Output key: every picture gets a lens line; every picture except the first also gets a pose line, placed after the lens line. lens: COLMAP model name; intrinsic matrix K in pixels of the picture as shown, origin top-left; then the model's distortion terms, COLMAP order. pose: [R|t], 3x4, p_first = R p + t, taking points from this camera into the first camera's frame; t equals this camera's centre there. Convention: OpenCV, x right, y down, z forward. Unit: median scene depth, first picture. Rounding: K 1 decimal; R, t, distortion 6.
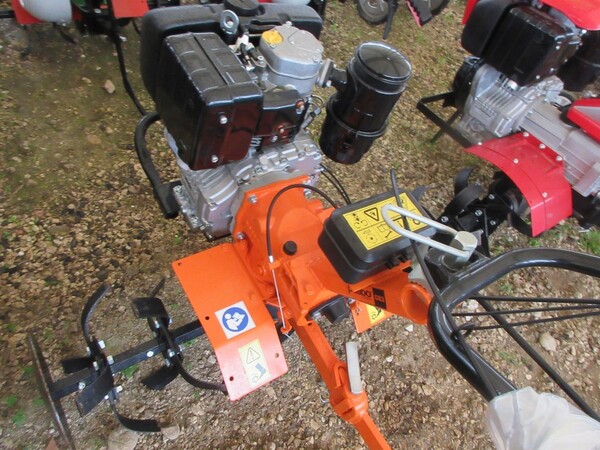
lens RADIAL K [[445.6, 0, 300.0], [0, 445.6, 225.0], [0, 0, 1]] dist [0.002087, 0.004354]
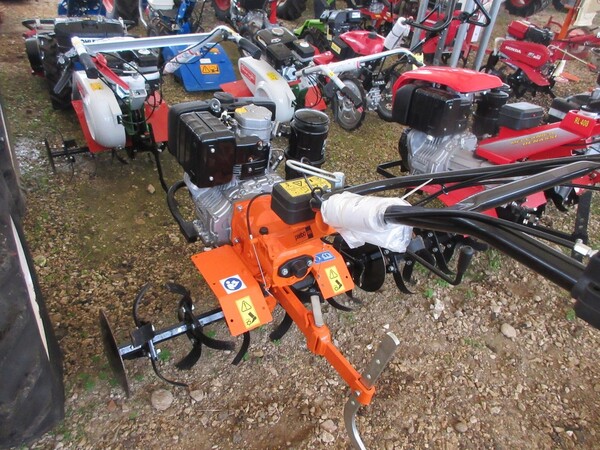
lens RADIAL K [[445.6, 0, 300.0], [0, 445.6, 225.0], [0, 0, 1]] dist [0.002087, 0.004354]
pose [[0.989824, -0.127157, -0.063879, 0.146568], [0.103405, 0.951119, -0.290999, 0.355723], [0.097759, 0.281433, 0.954588, -0.341018]]
